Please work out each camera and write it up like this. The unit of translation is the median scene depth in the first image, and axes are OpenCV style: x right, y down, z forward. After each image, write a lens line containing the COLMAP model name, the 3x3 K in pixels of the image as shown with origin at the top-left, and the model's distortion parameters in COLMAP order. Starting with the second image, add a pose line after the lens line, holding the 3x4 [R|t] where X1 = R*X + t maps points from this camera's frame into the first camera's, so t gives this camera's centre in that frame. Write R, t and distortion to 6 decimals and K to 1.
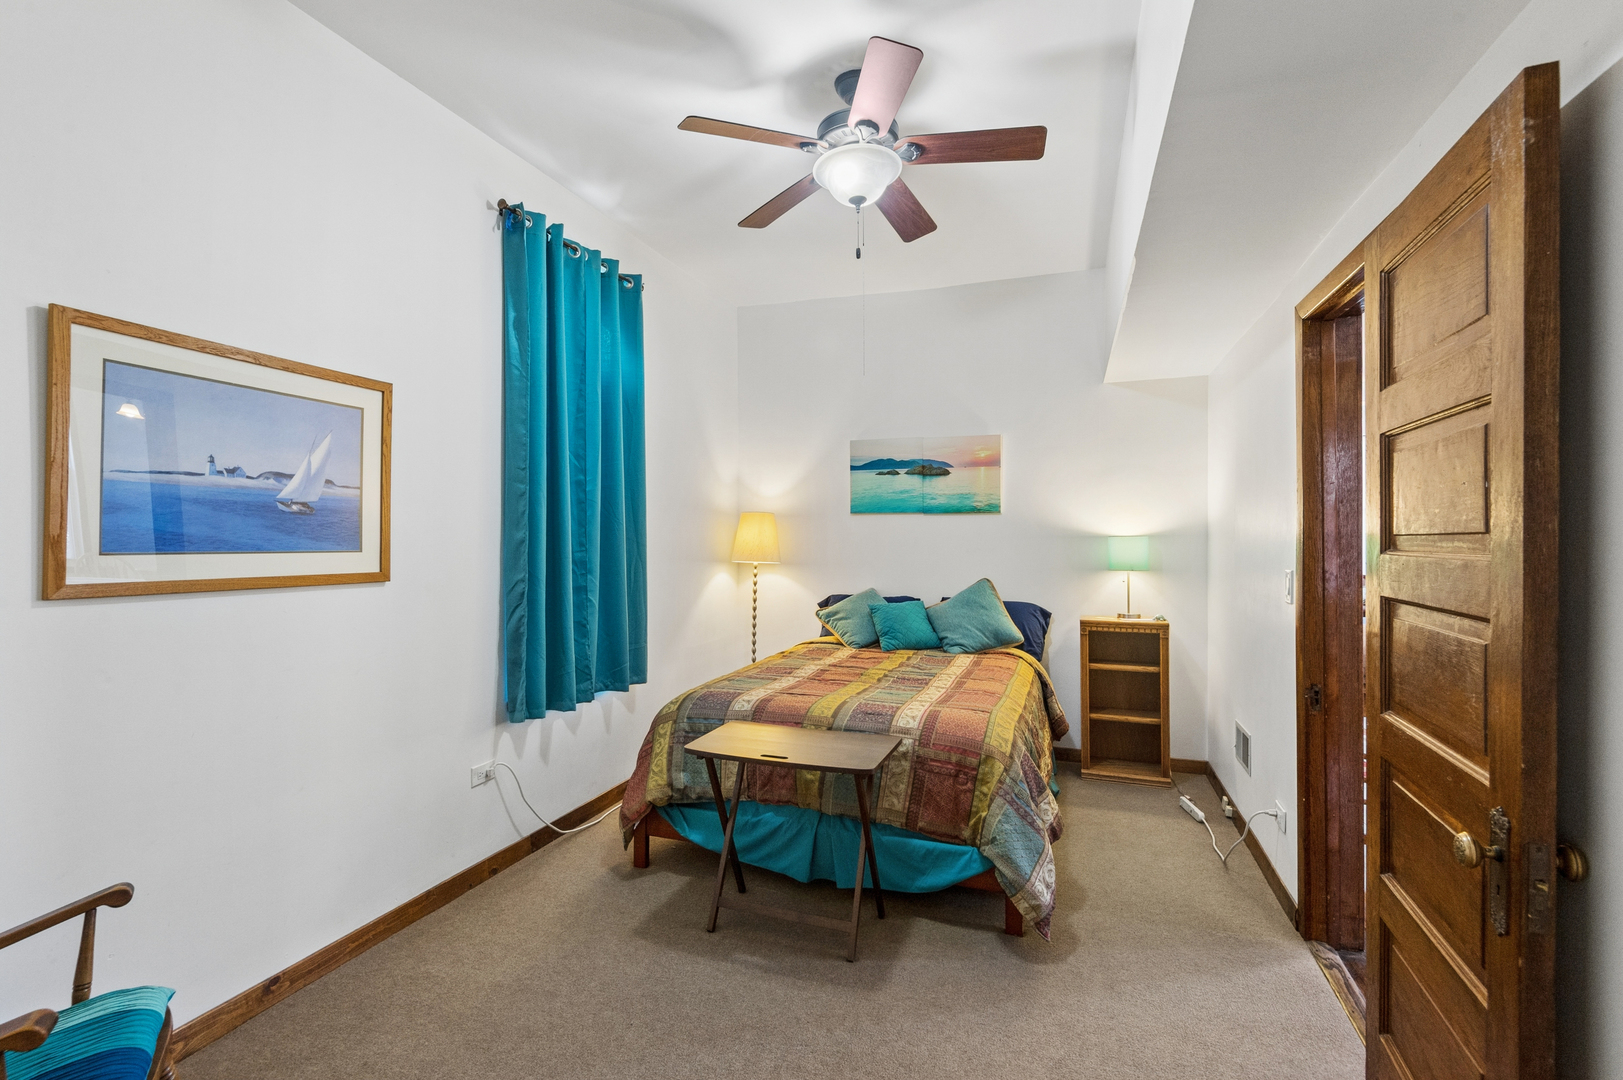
lens RADIAL K [[747.4, 0, 802.9], [0, 747.4, 542.1], [0, 0, 1]] dist [0.039666, -0.029840]
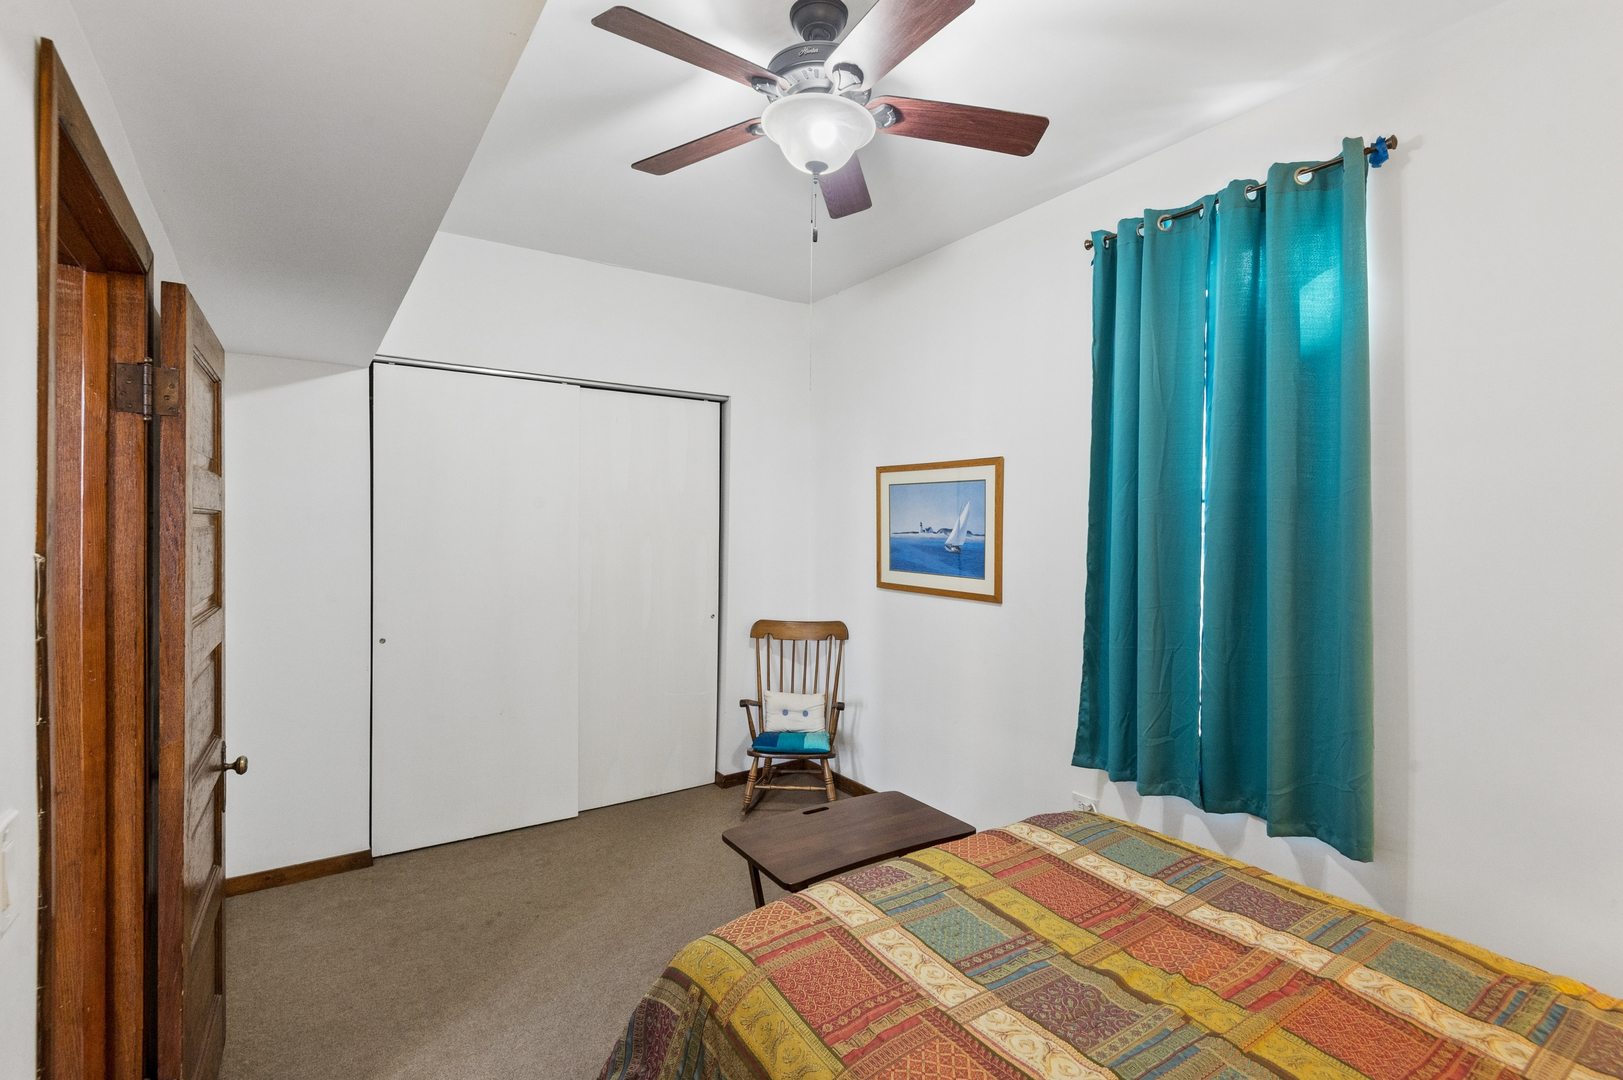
lens RADIAL K [[747.4, 0, 802.9], [0, 747.4, 542.1], [0, 0, 1]] dist [0.039666, -0.029840]
pose [[-0.598285, 0.013297, -0.801173, 0.814769], [-0.013734, 0.999545, 0.026845, -0.098742], [0.801166, 0.027065, -0.597830, 1.685795]]
